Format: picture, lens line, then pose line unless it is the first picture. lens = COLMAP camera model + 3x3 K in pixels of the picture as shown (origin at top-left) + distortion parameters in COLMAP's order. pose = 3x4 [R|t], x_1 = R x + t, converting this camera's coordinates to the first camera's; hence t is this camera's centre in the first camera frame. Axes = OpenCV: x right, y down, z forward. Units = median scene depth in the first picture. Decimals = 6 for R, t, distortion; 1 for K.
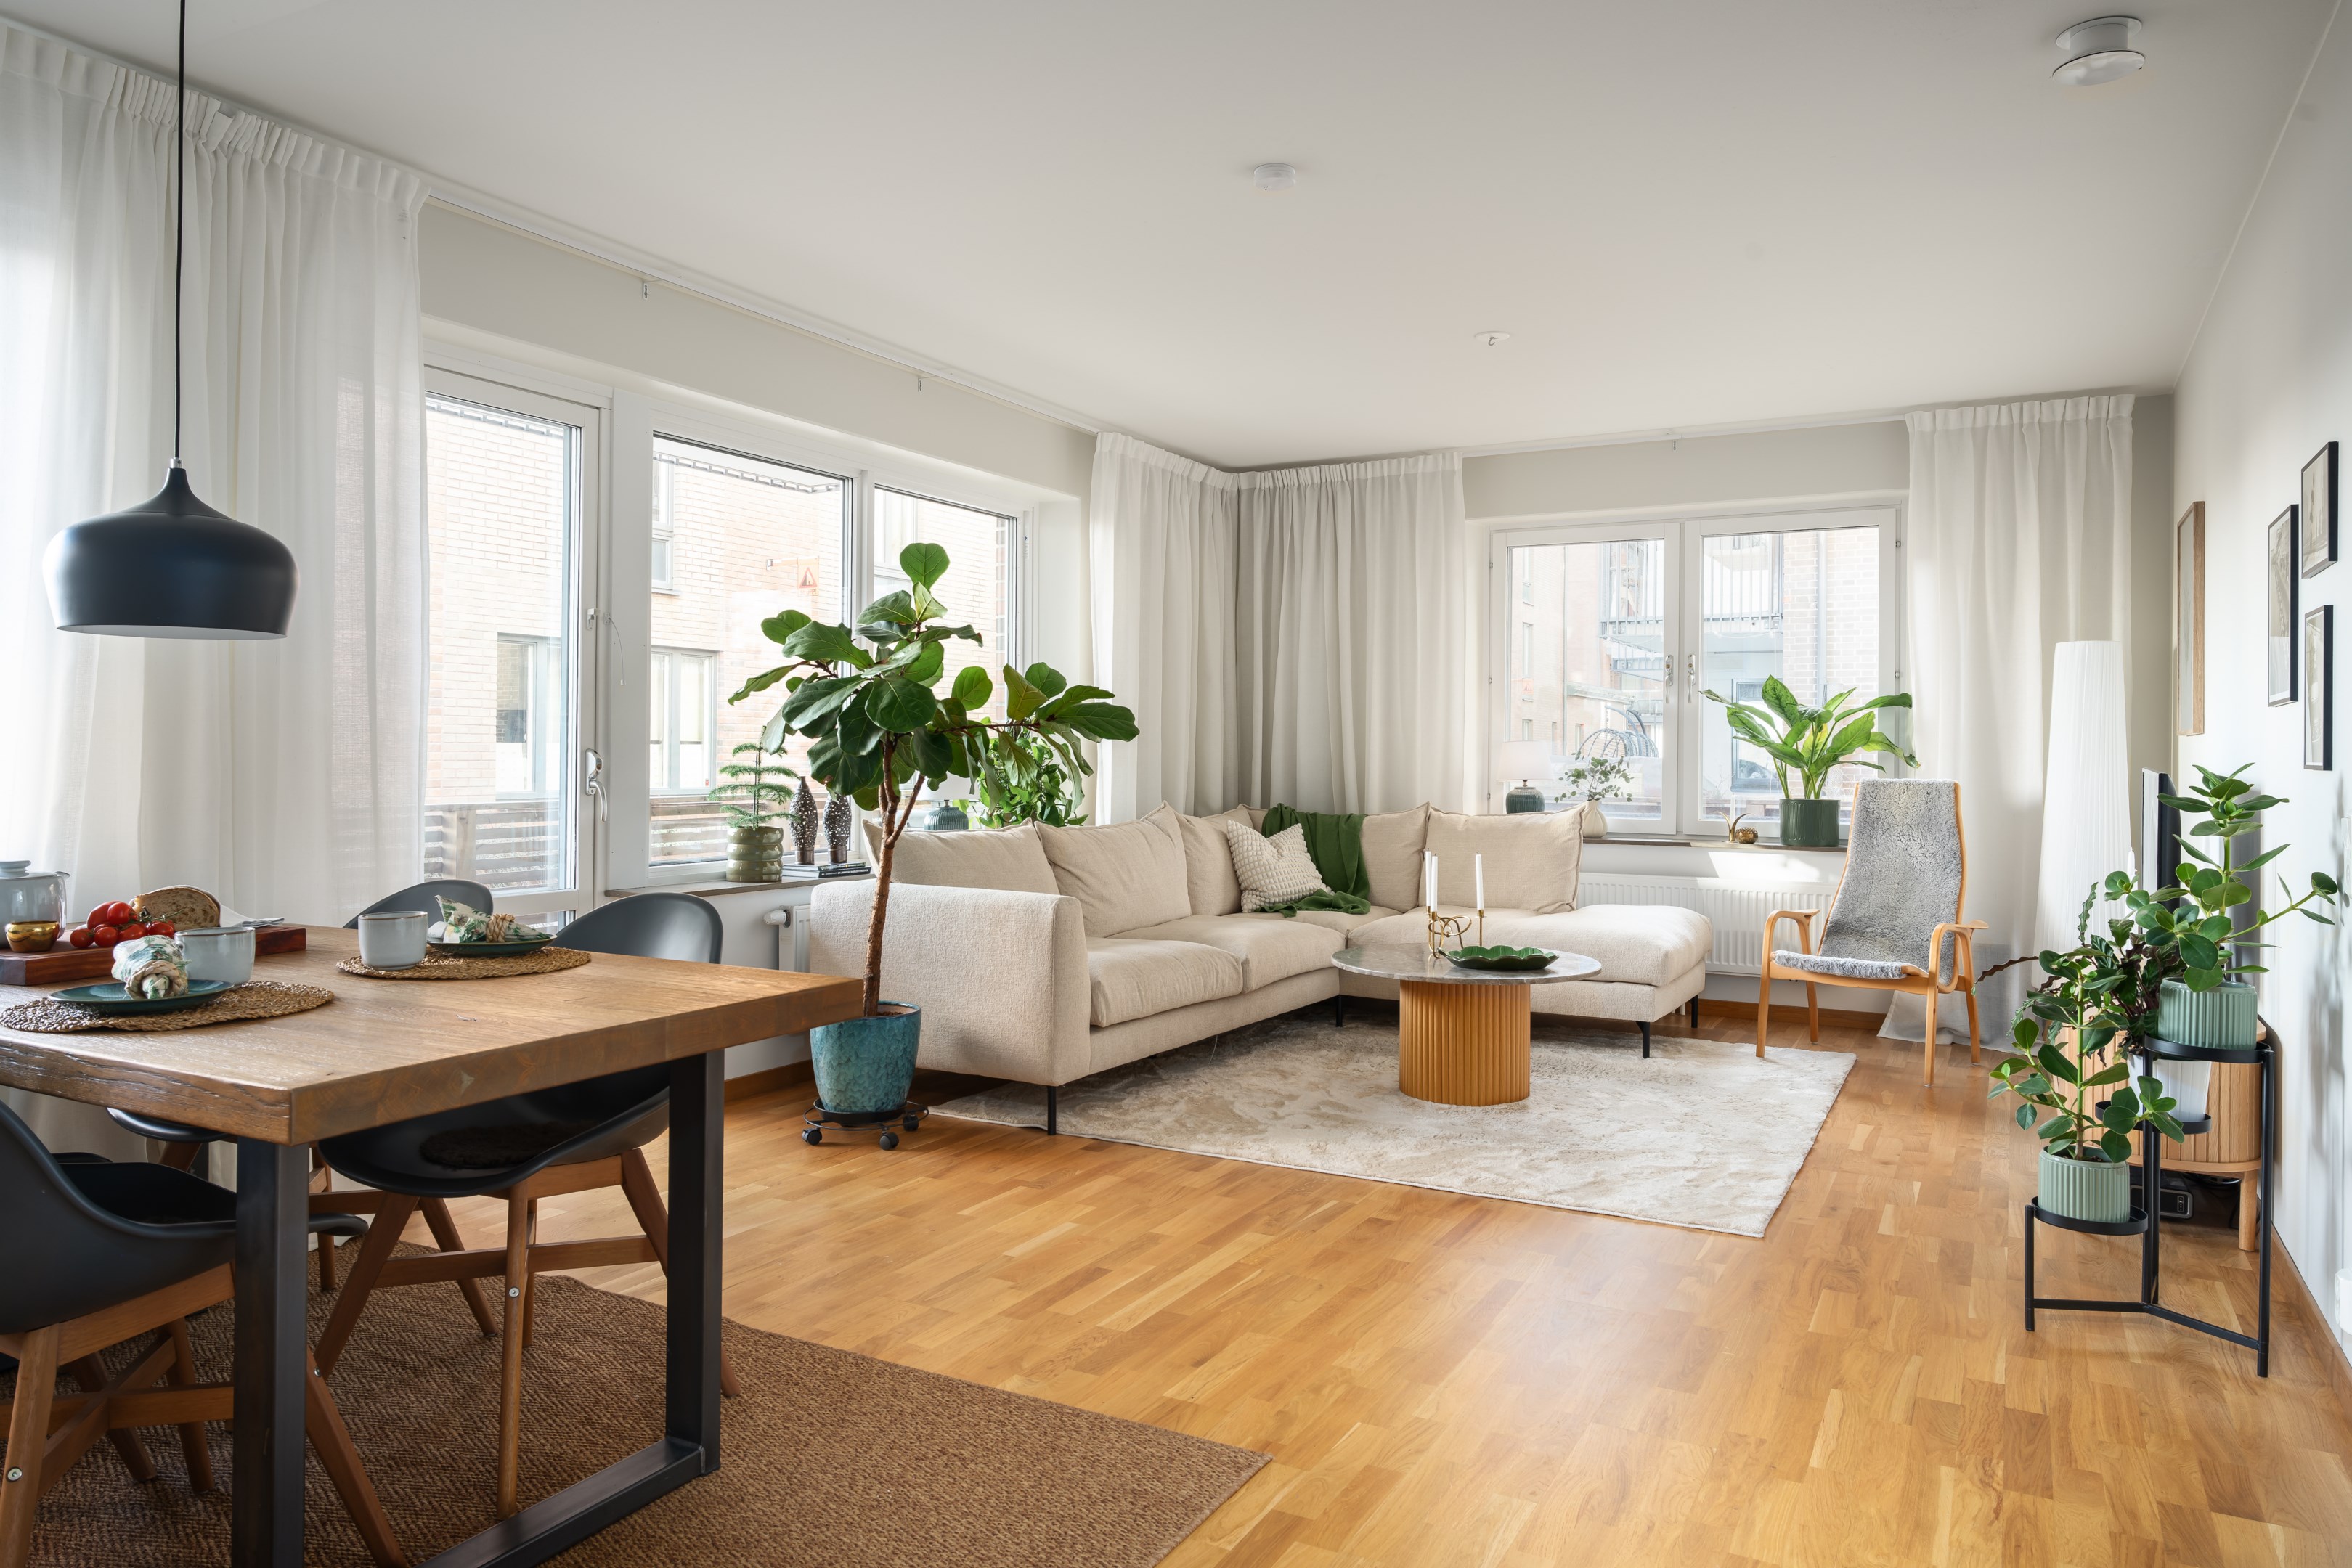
lens RADIAL K [[1538.7, 0, 1170.1], [0, 1538.7, 743.2], [0, 0, 1]] dist [0.000135, 0.002510]
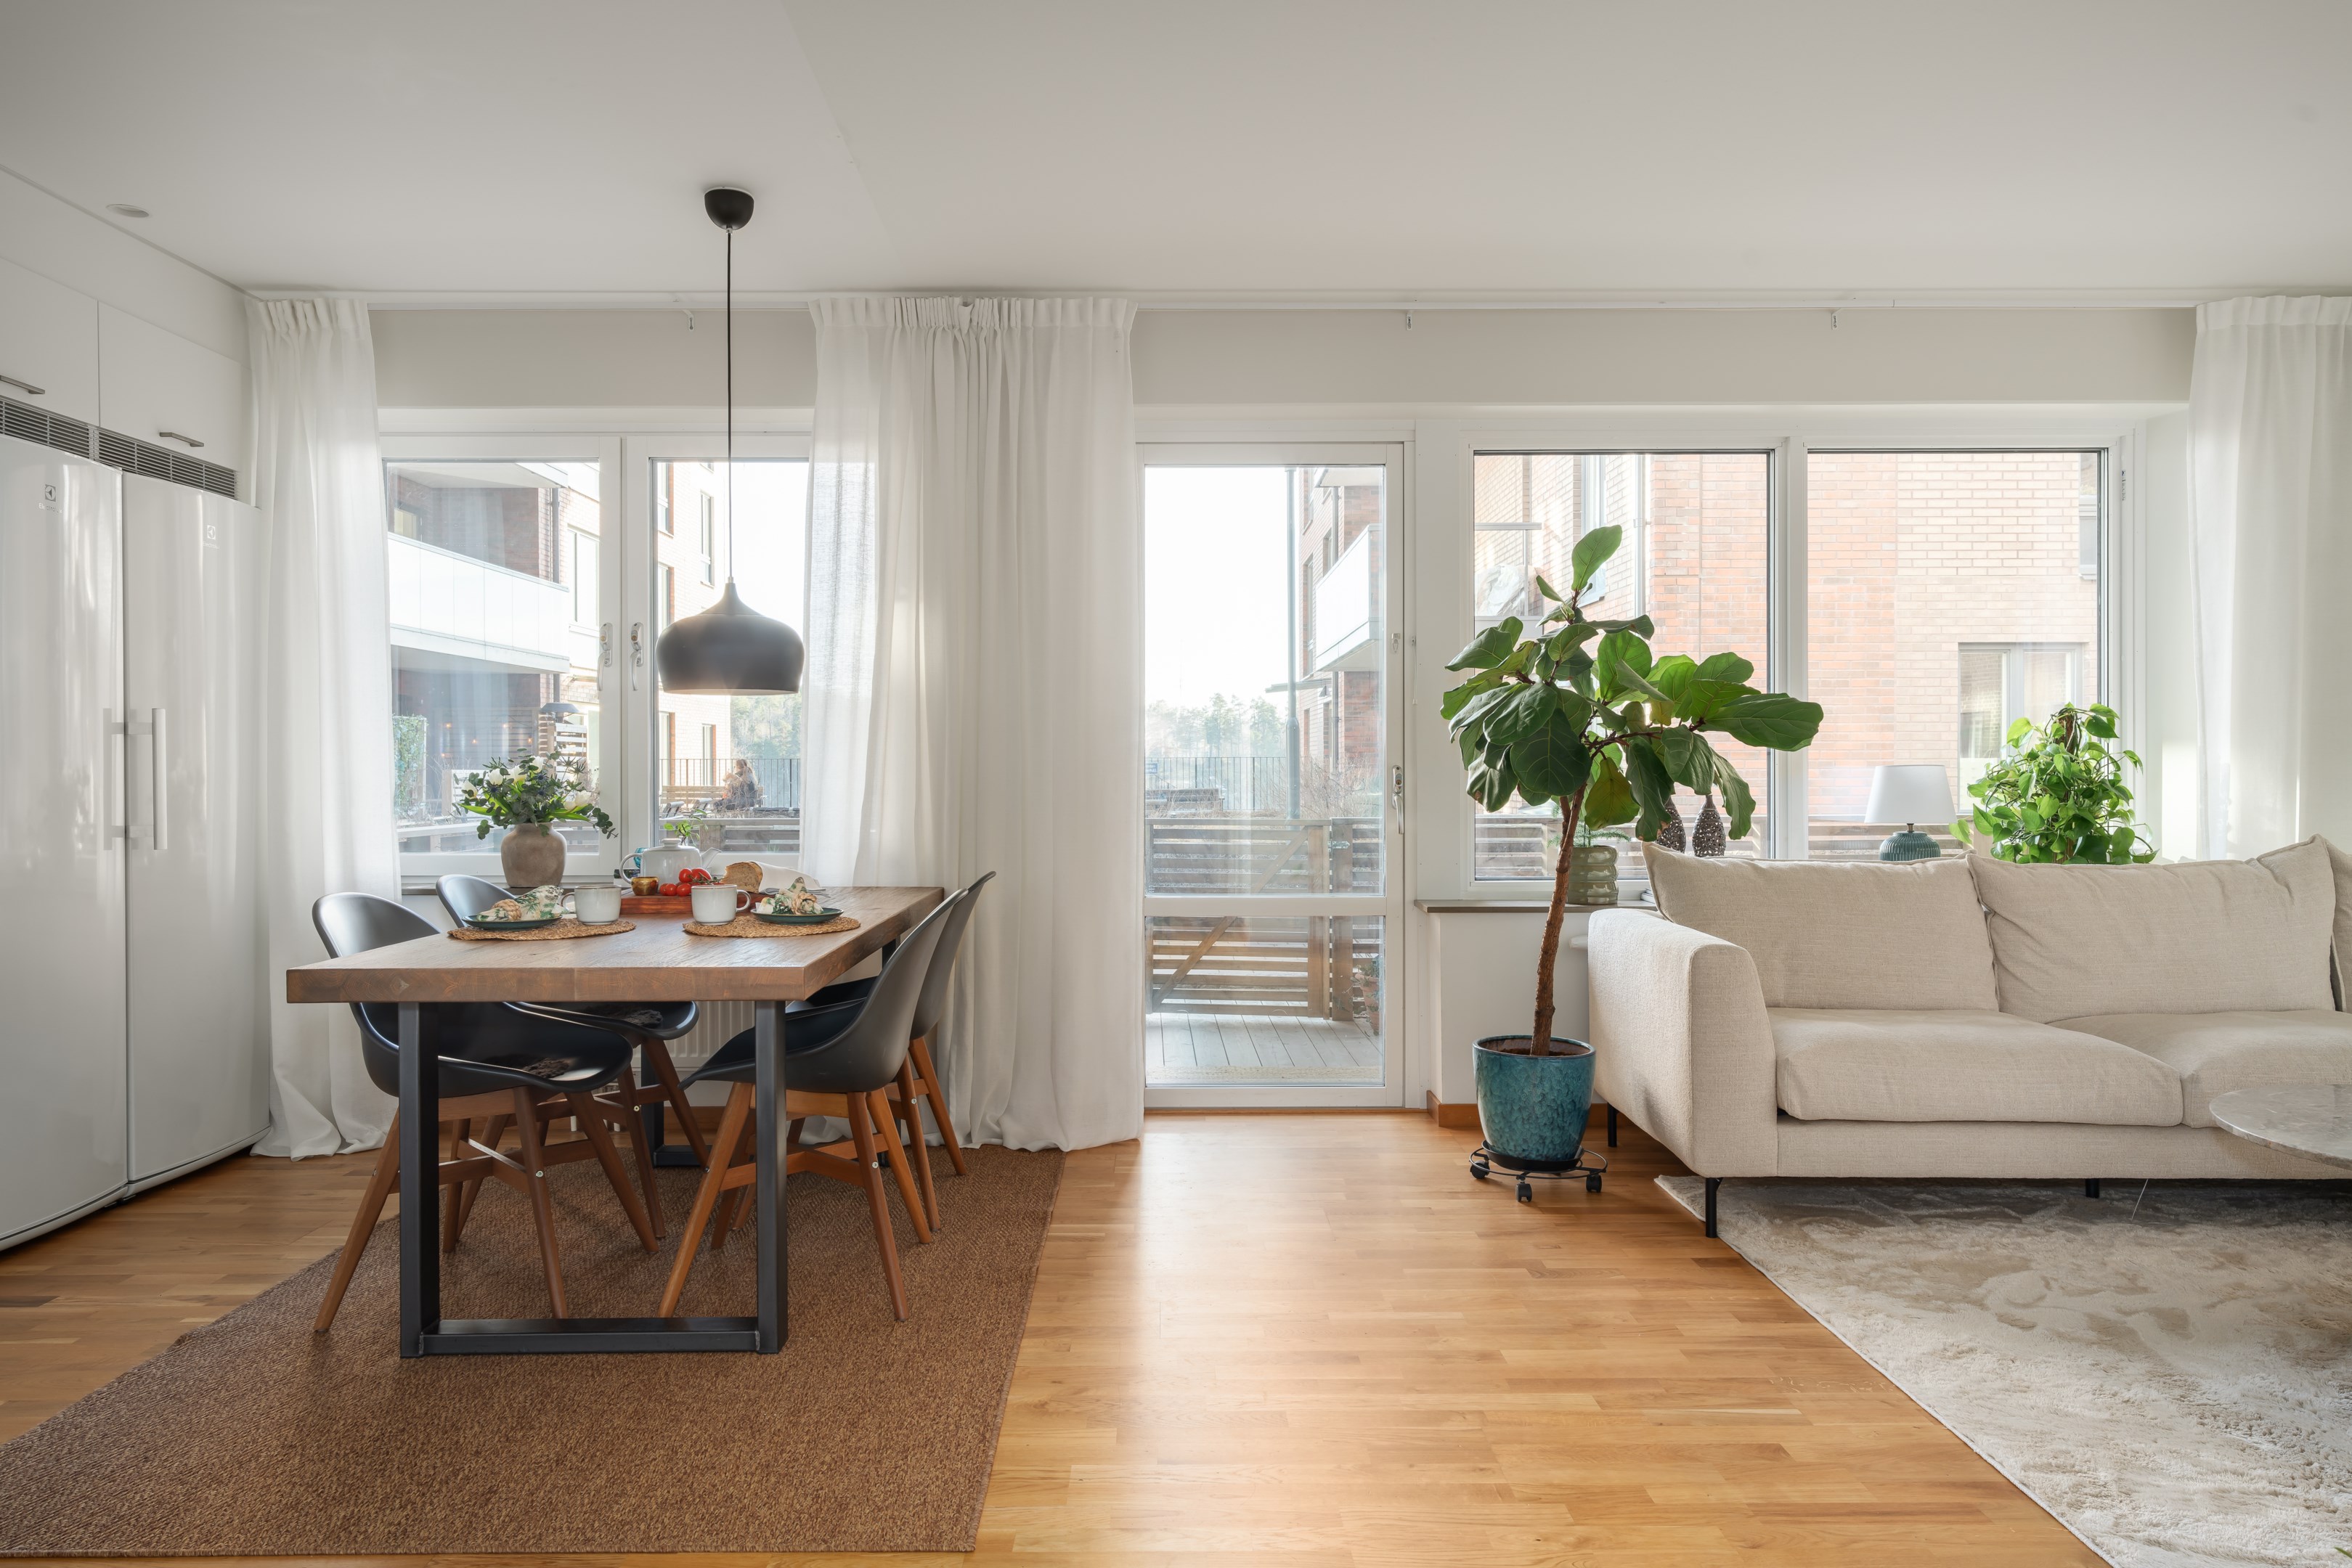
lens RADIAL K [[1528.0, 0, 1171.0], [0, 1528.0, 769.5], [0, 0, 1]] dist [0.000300, -0.000687]
pose [[0.487802, -0.007757, -0.872920, 0.397572], [0.012804, 0.999917, -0.001731, 0.005341], [0.872860, -0.010332, 0.487861, 0.296017]]
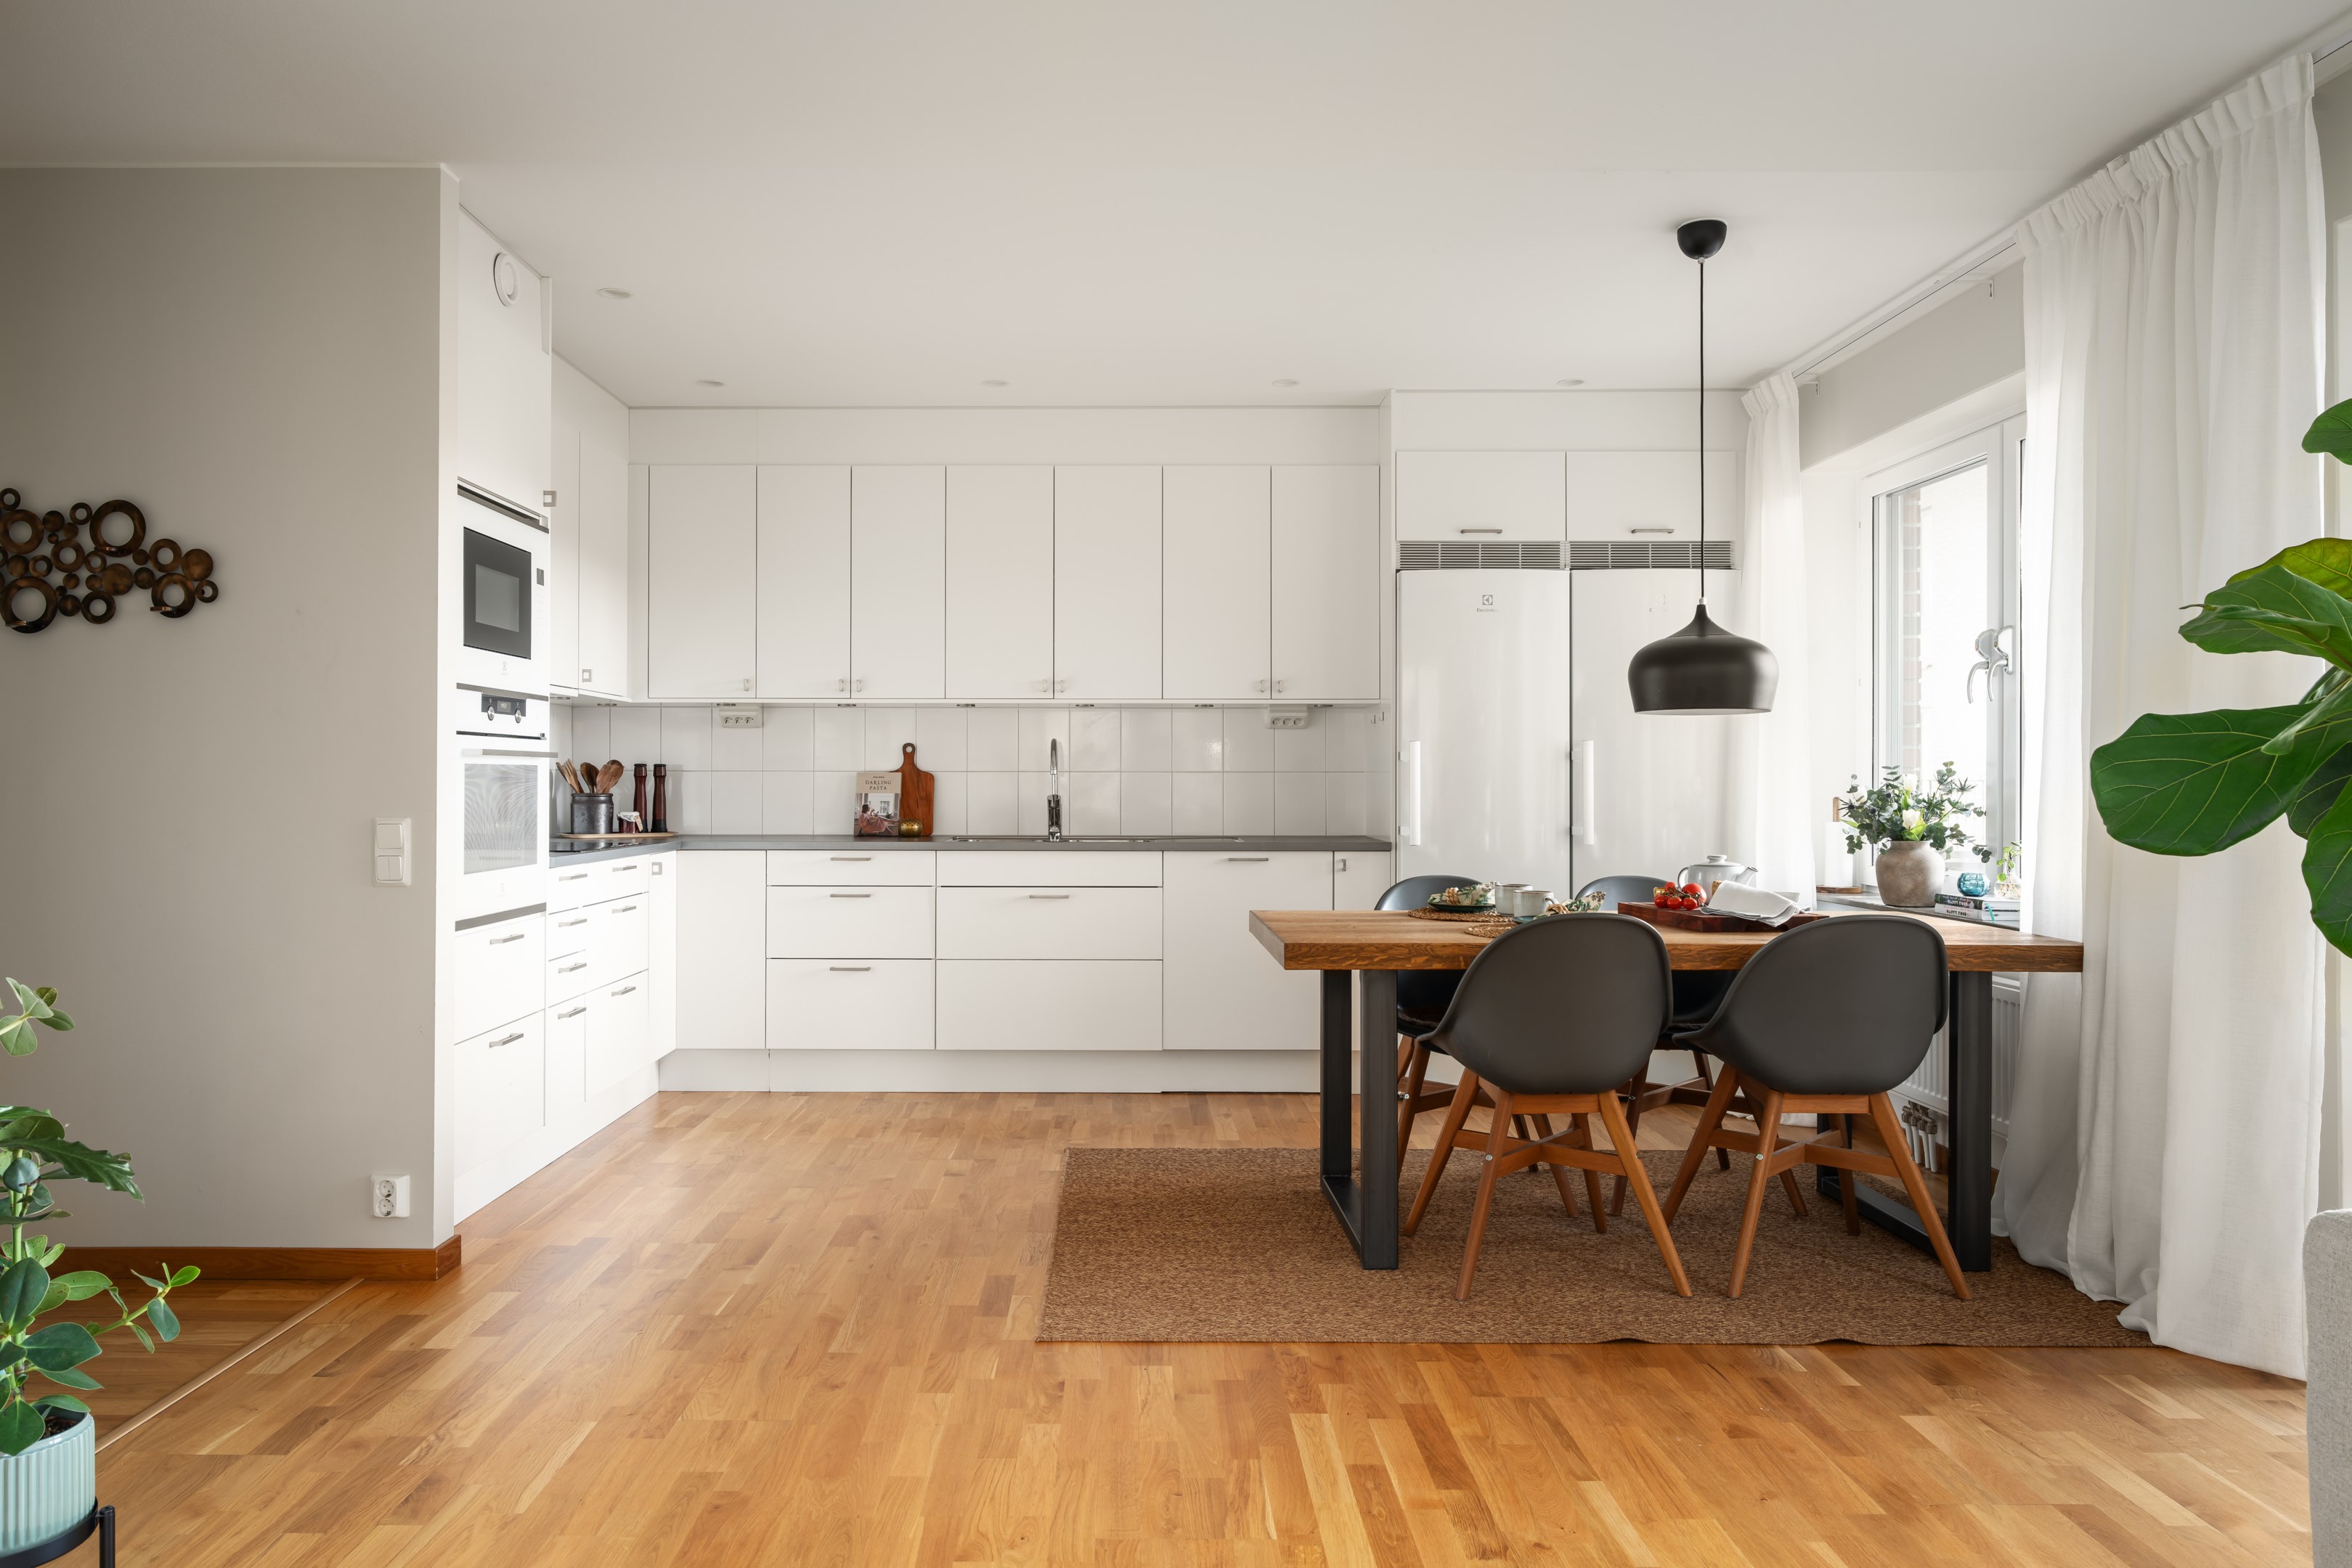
lens RADIAL K [[1551.0, 0, 1106.7], [0, 1551.0, 749.9], [0, 0, 1]] dist [-0.002594, 0.001305]
pose [[-0.882525, -0.018617, -0.469896, 0.274638], [-0.004542, 0.999507, -0.031071, 0.007607], [0.470243, -0.025287, -0.882175, 0.953315]]
